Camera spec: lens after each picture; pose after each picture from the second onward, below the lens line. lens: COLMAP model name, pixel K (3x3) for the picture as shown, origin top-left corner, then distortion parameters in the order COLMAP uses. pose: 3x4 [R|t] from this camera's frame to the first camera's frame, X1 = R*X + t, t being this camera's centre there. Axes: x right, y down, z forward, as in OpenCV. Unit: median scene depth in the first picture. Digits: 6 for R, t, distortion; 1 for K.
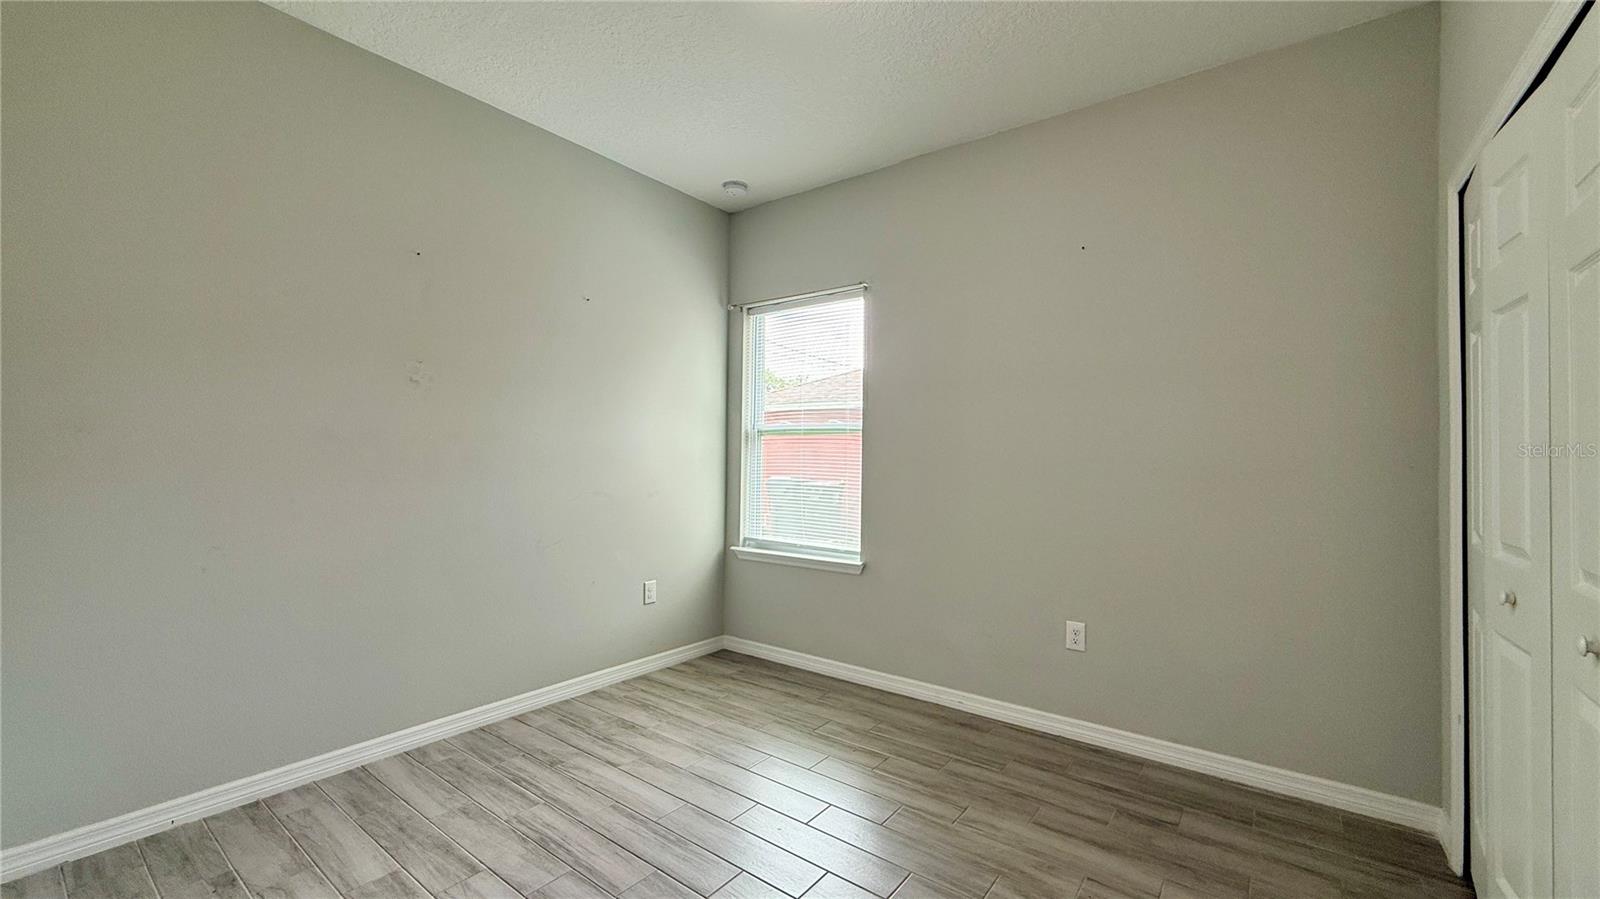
lens RADIAL K [[635.3, 0, 798.5], [0, 635.3, 449.9], [0, 0, 1]] dist [0.000124, 0.000036]
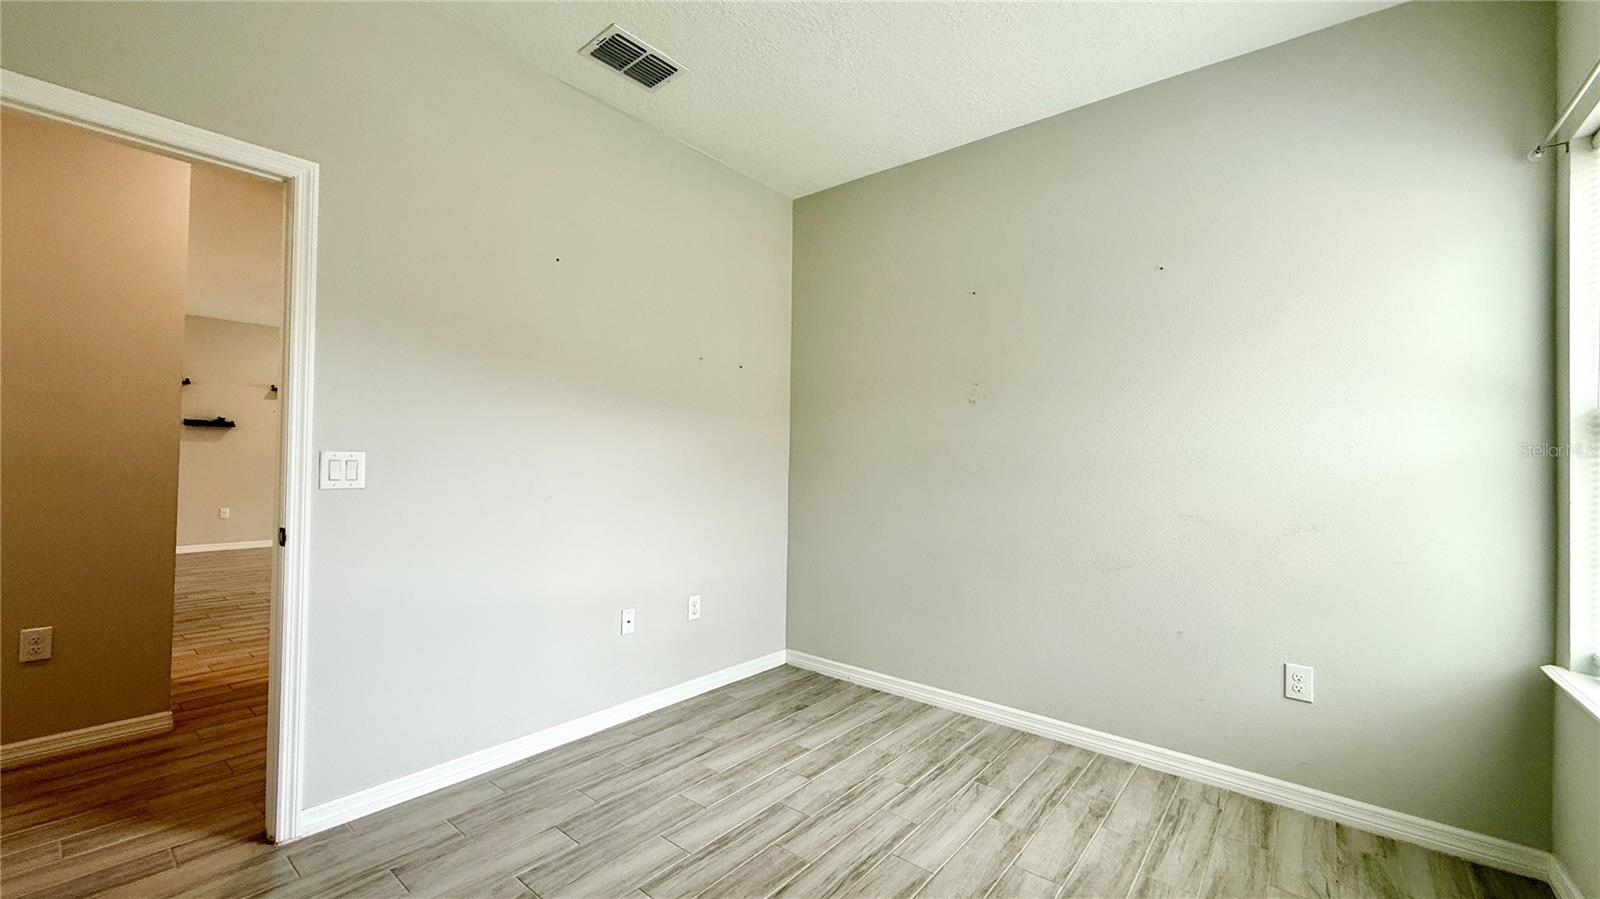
lens RADIAL K [[635.3, 0, 798.5], [0, 635.3, 449.9], [0, 0, 1]] dist [0.000124, 0.000036]
pose [[-0.034376, -0.029831, -0.998964, 0.555890], [-0.005175, 0.999546, -0.029670, 0.017237], [0.999396, 0.004150, -0.034515, 0.685246]]
